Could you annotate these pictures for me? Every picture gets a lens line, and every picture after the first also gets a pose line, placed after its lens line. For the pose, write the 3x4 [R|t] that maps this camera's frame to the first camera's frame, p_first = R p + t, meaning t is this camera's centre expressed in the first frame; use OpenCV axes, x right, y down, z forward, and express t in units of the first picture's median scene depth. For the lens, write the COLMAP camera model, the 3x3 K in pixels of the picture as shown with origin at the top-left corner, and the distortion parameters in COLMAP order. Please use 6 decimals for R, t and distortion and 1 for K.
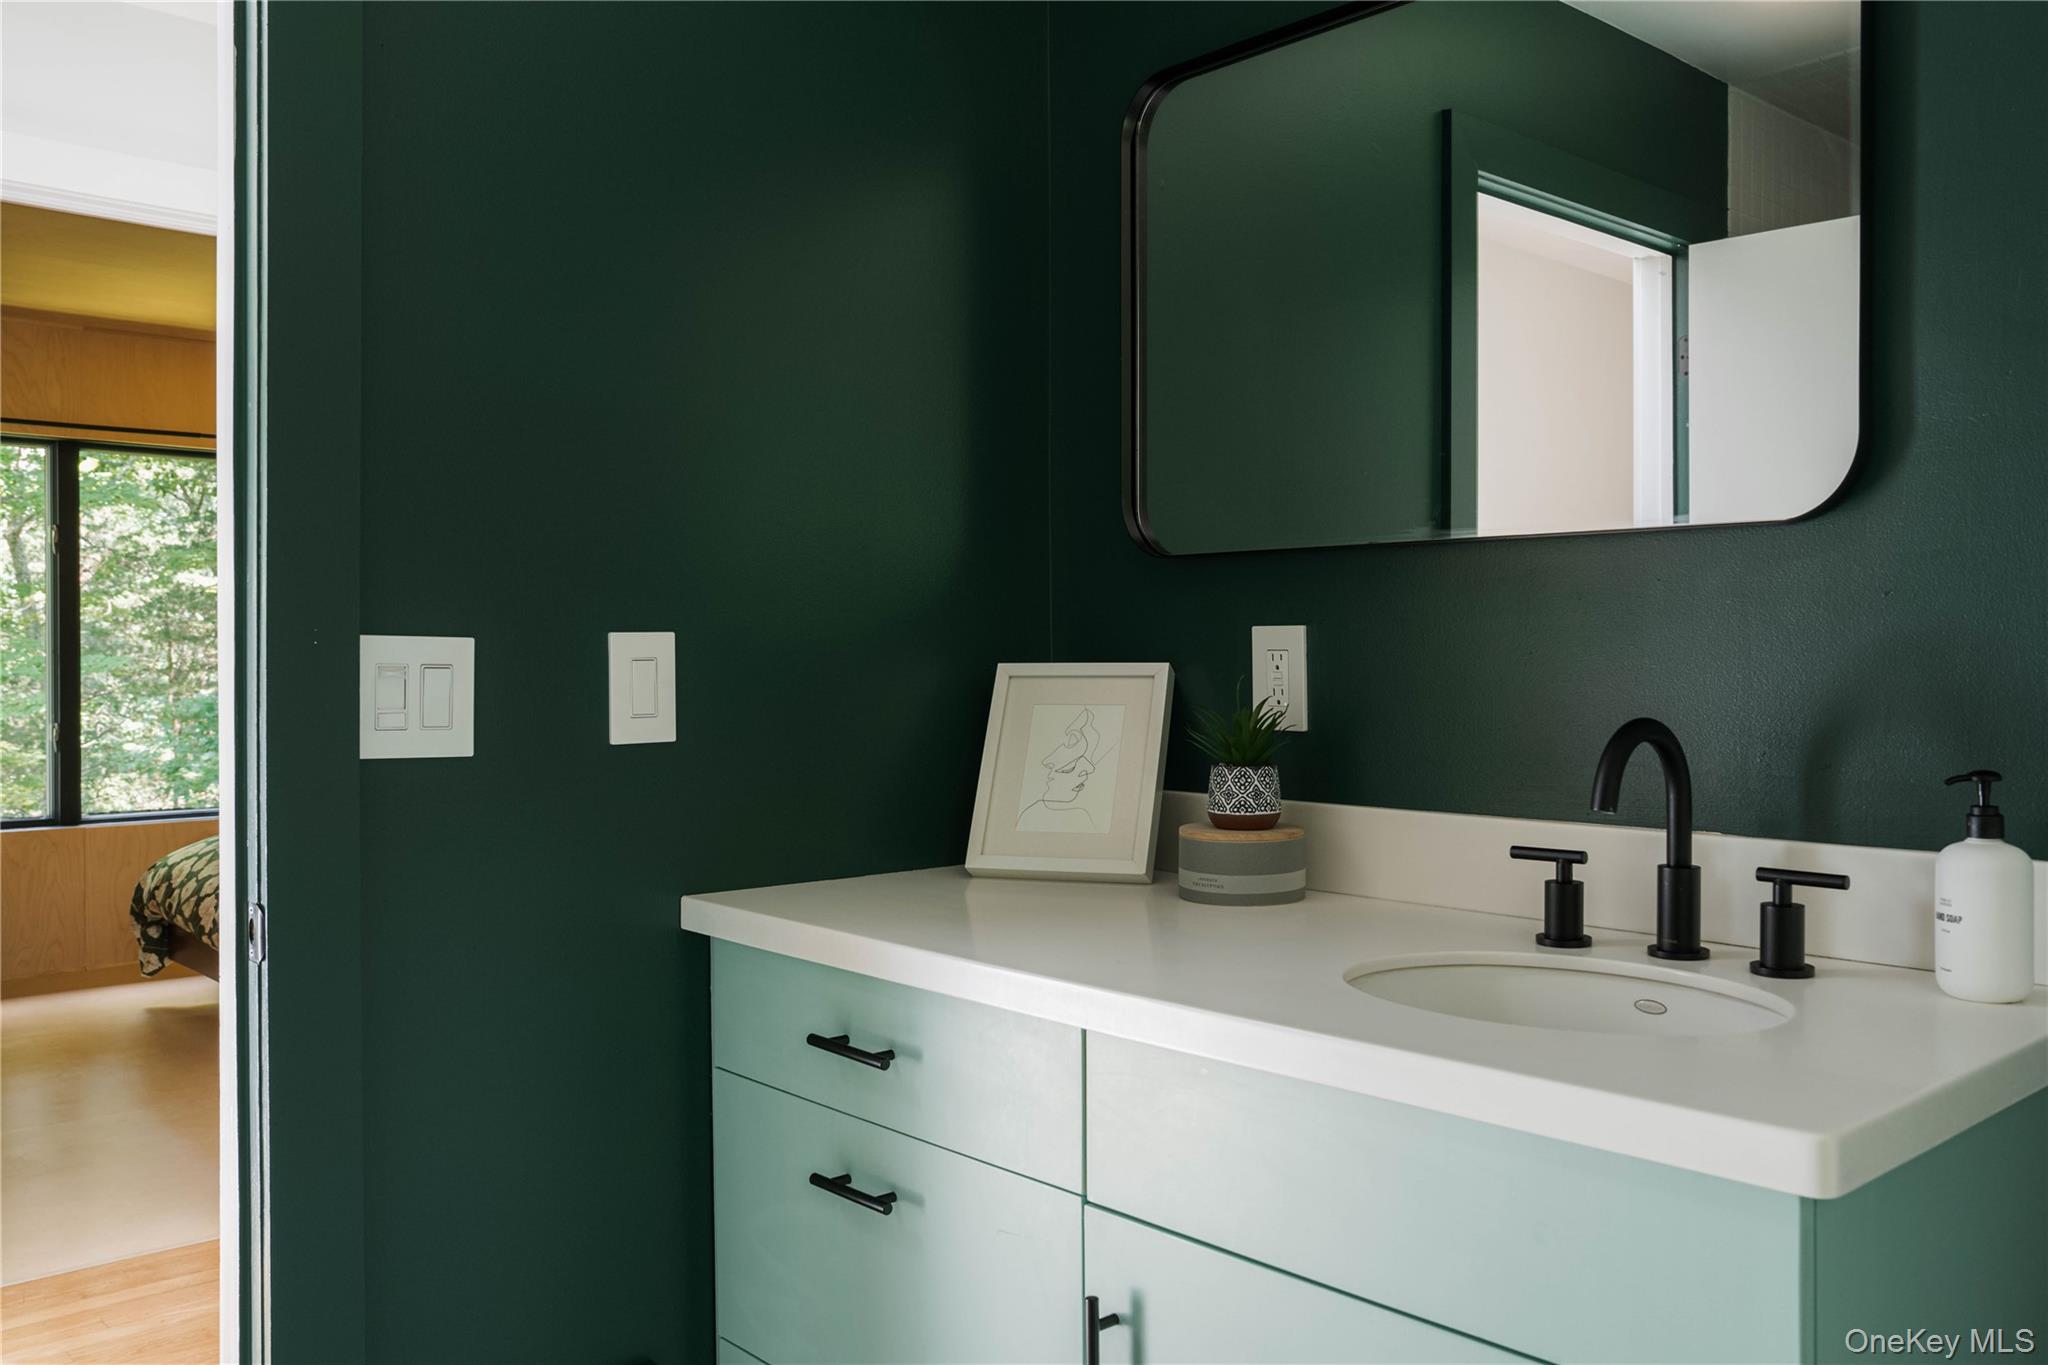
lens RADIAL K [[1664.2, 0, 1024.0], [0, 1664.2, 682.5], [0, 0, 1]] dist [-0.067571, 0.085855]
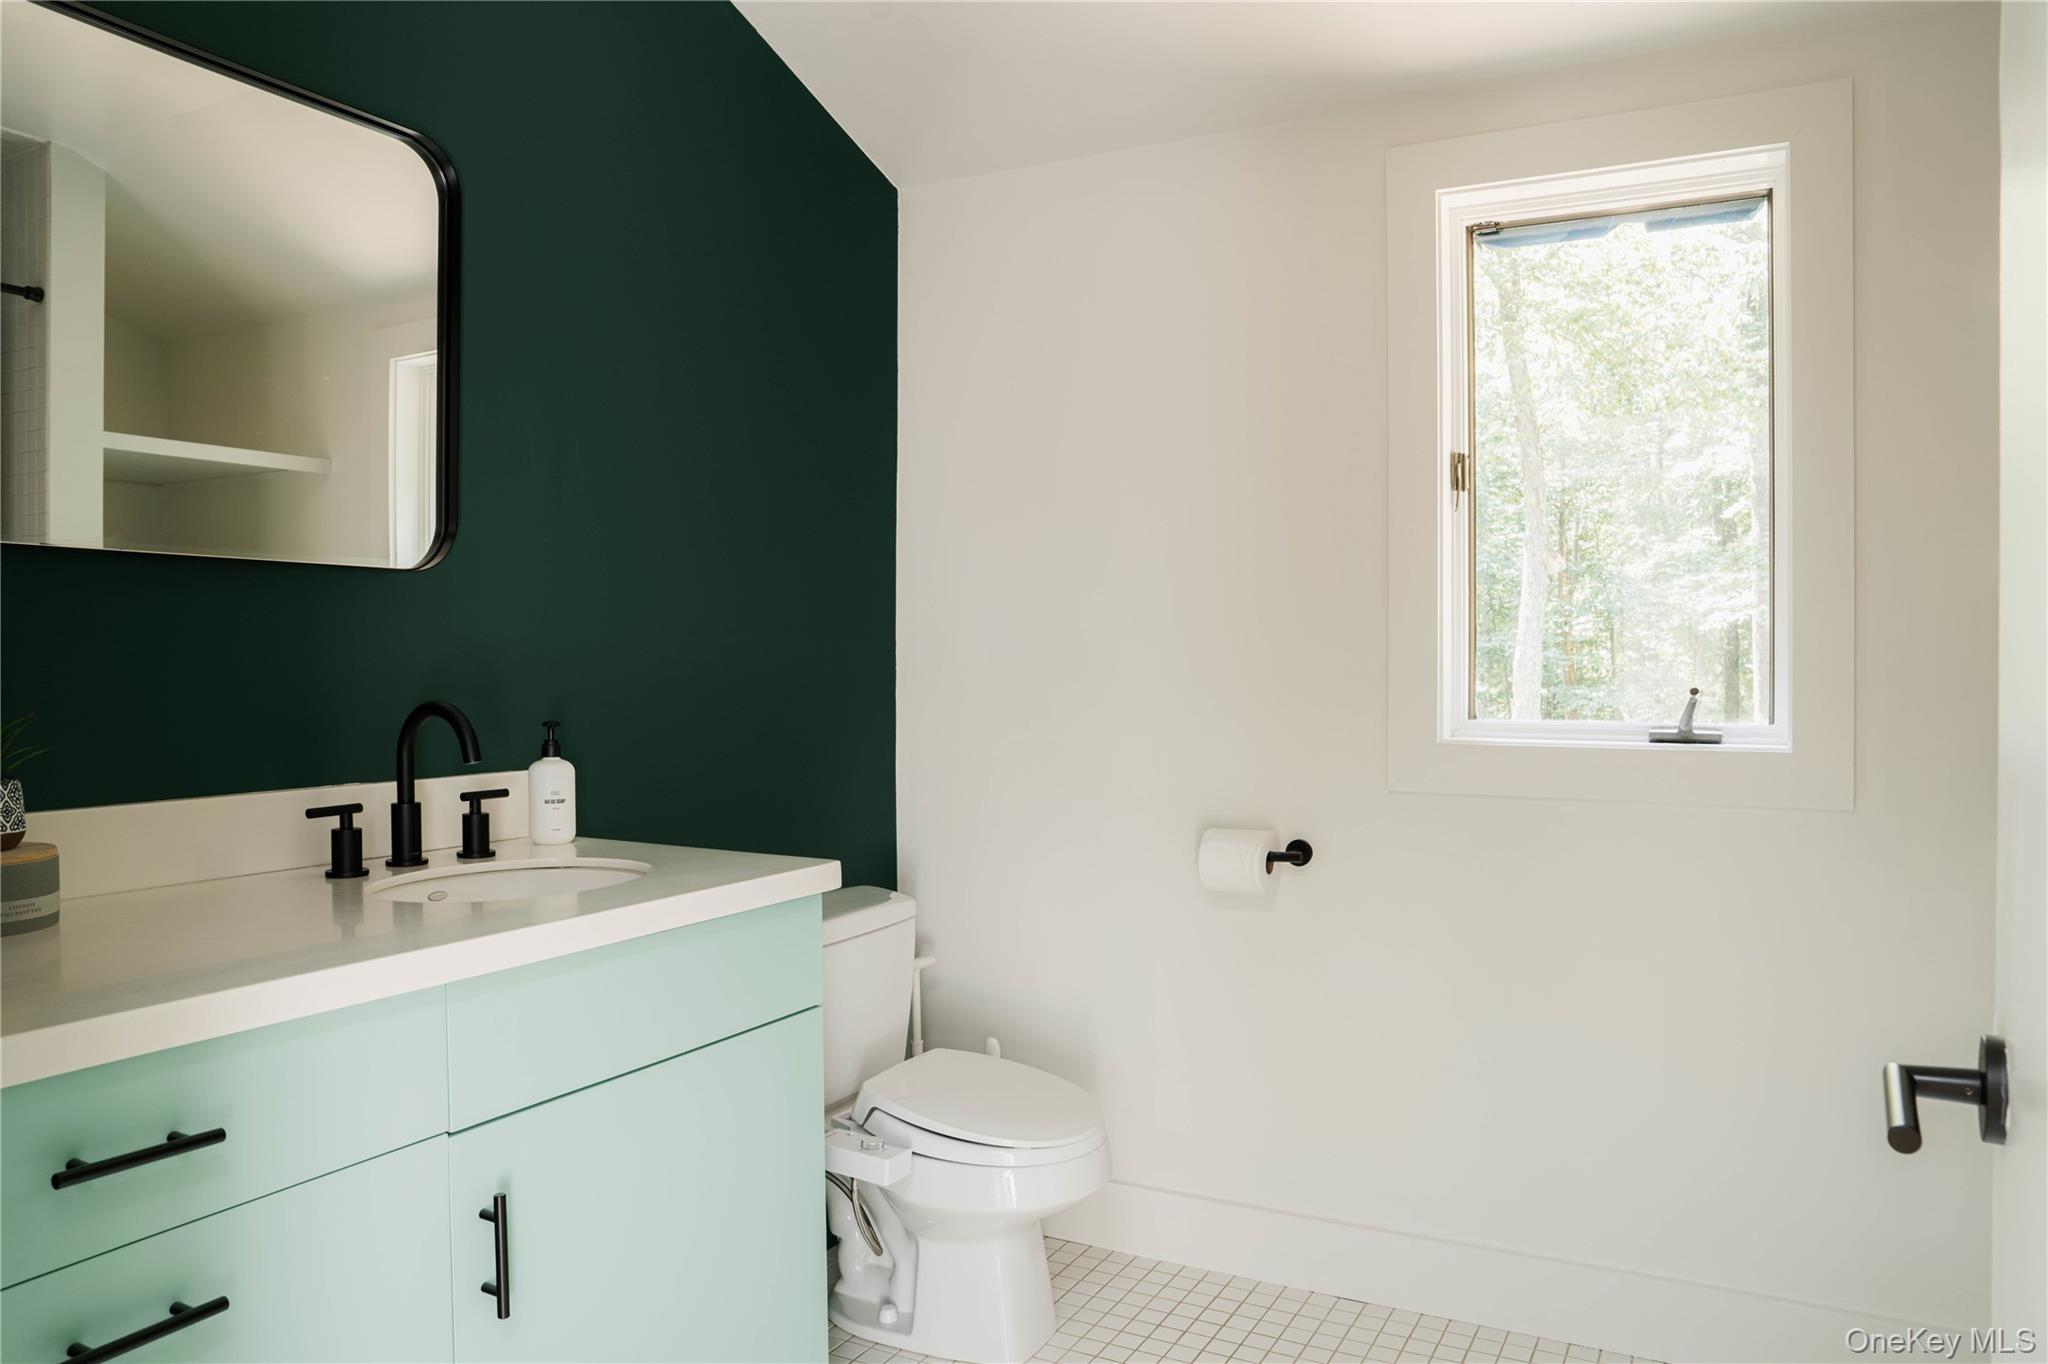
lens RADIAL K [[1476.4, 0, 1024.0], [0, 1476.4, 682.0], [0, 0, 1]] dist [-0.000218, 0.000060]
pose [[-0.356970, -0.016140, 0.933976, -1.009376], [0.010253, 0.999723, 0.021195, -0.015836], [-0.934059, 0.017142, -0.356706, 0.968112]]
